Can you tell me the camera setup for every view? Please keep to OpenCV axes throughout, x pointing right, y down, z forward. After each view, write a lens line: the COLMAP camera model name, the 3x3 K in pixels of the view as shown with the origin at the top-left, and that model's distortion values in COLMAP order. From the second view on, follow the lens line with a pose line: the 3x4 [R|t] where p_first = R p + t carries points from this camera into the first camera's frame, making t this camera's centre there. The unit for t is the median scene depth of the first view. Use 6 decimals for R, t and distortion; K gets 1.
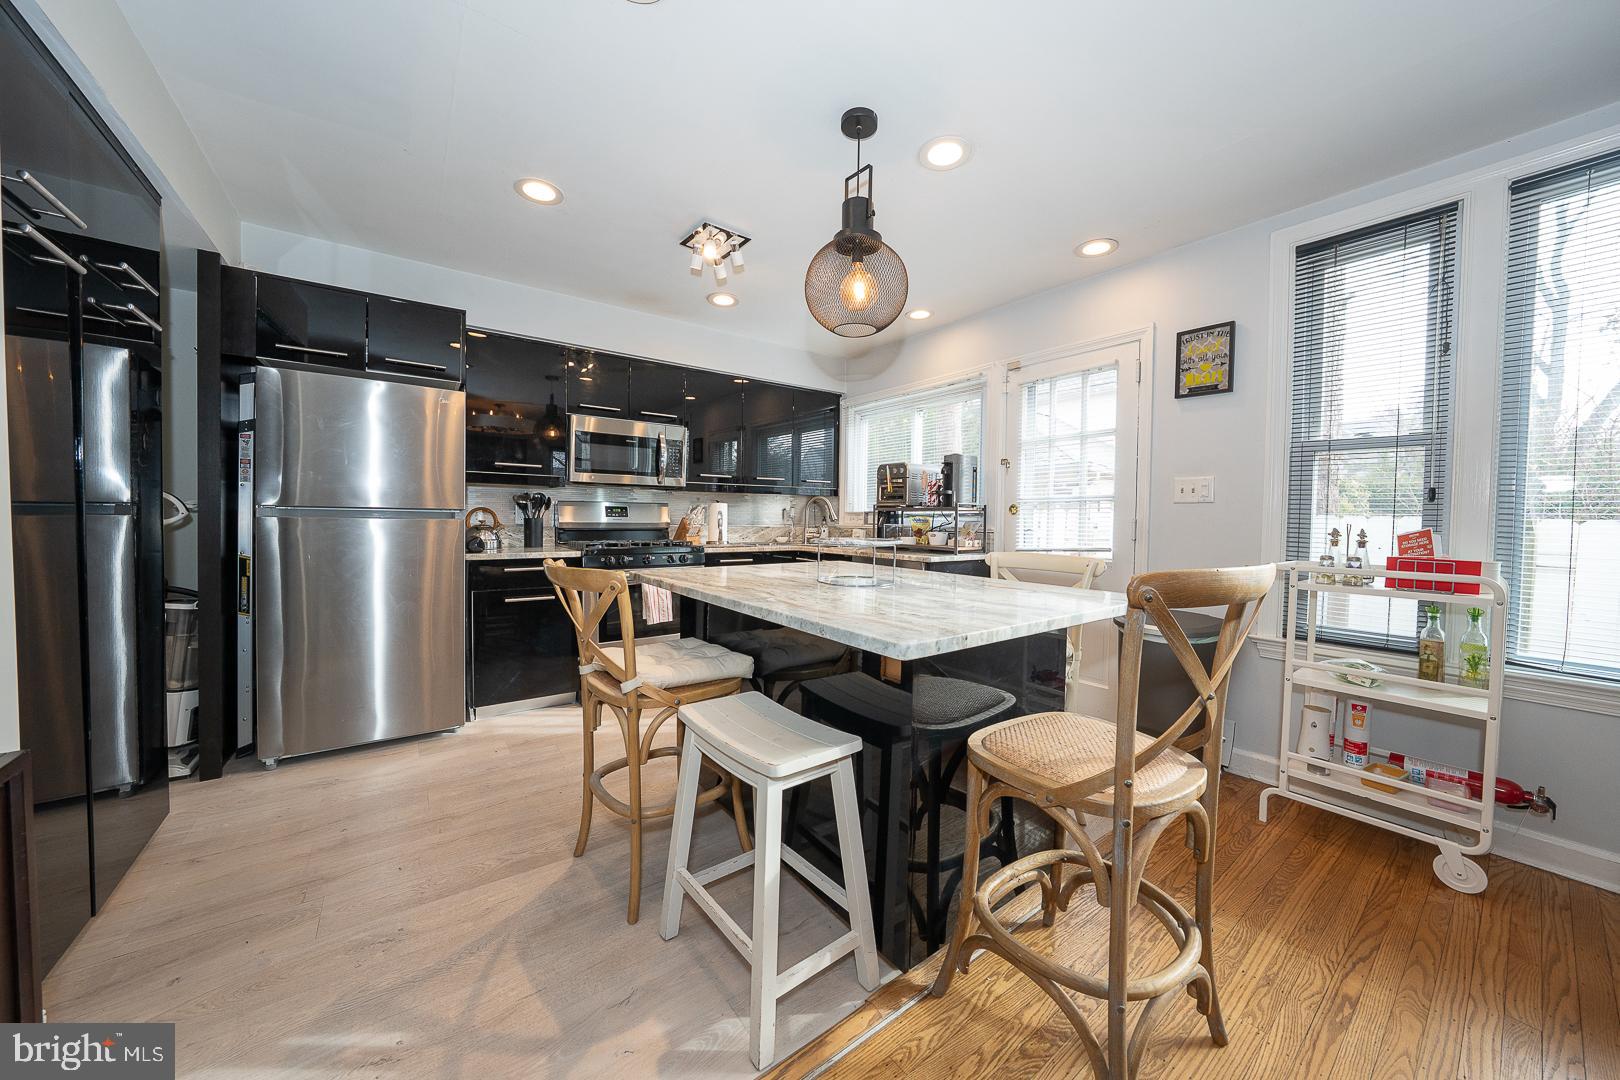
lens RADIAL K [[561.7, 0, 813.9], [0, 561.7, 534.7], [0, 0, 1]] dist [-0.029737, 0.007087]
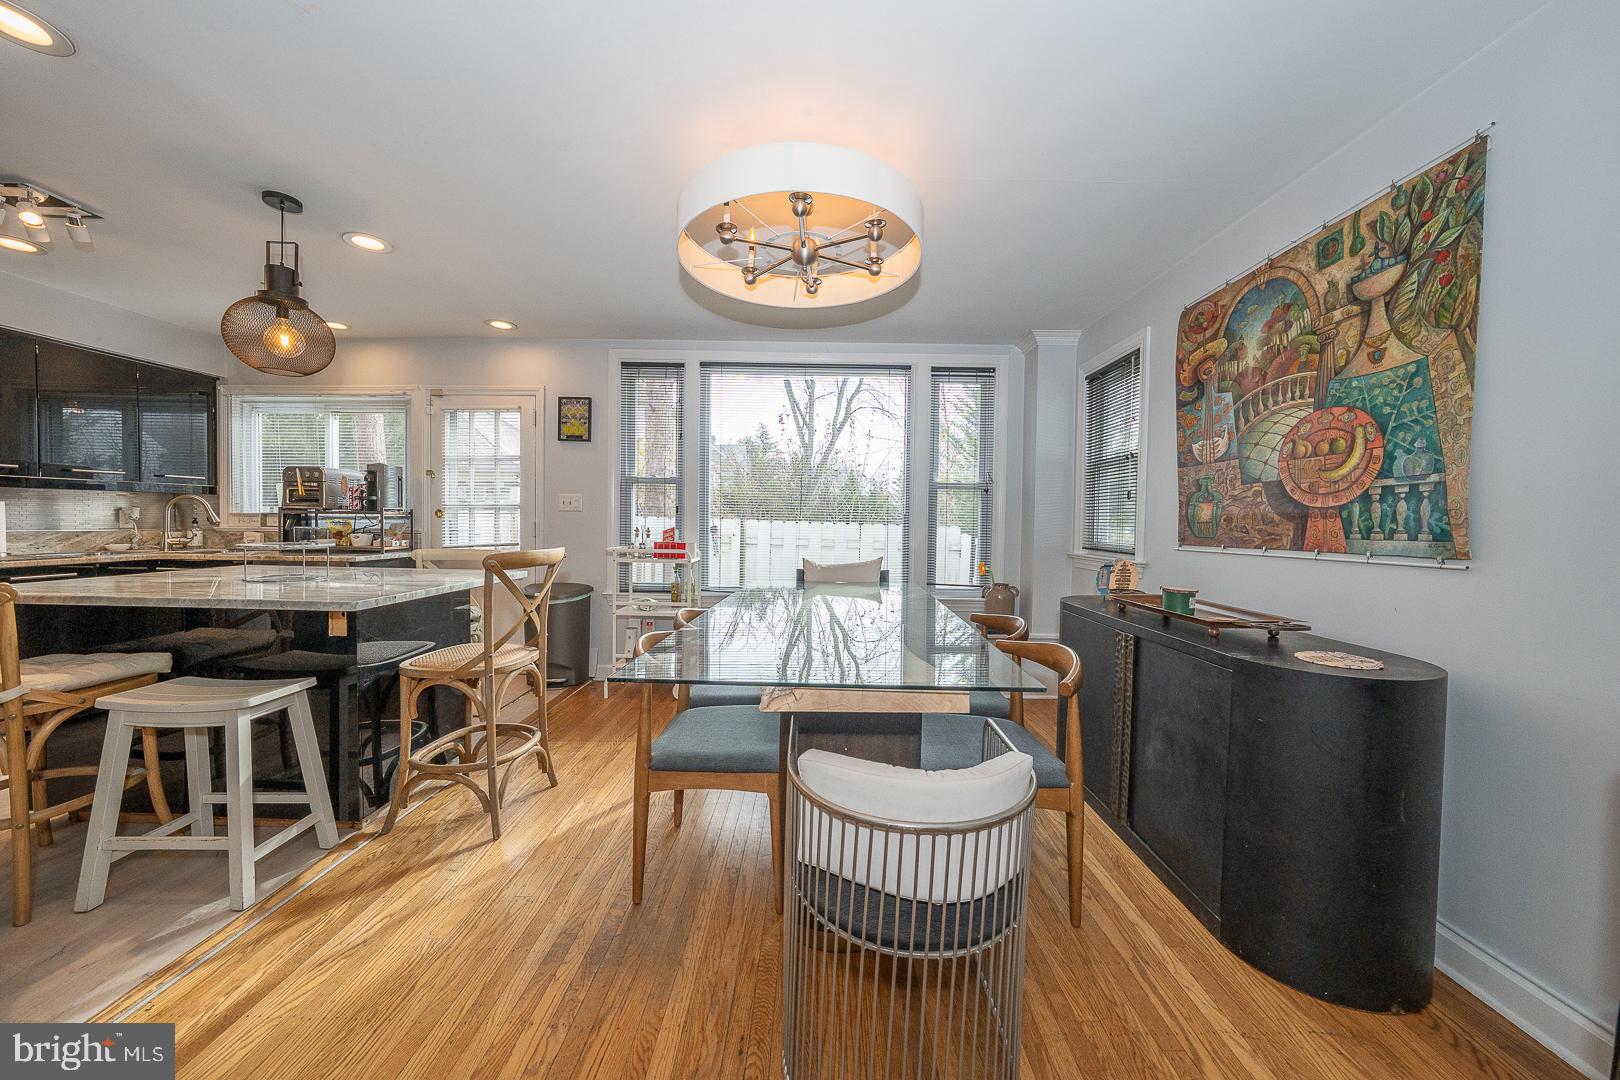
lens RADIAL K [[561.7, 0, 813.9], [0, 561.7, 534.7], [0, 0, 1]] dist [-0.029737, 0.007087]
pose [[0.608661, -0.027110, 0.792967, -0.116904], [0.019417, 0.999626, 0.019271, -0.008368], [-0.793193, 0.003668, 0.608959, -0.428321]]
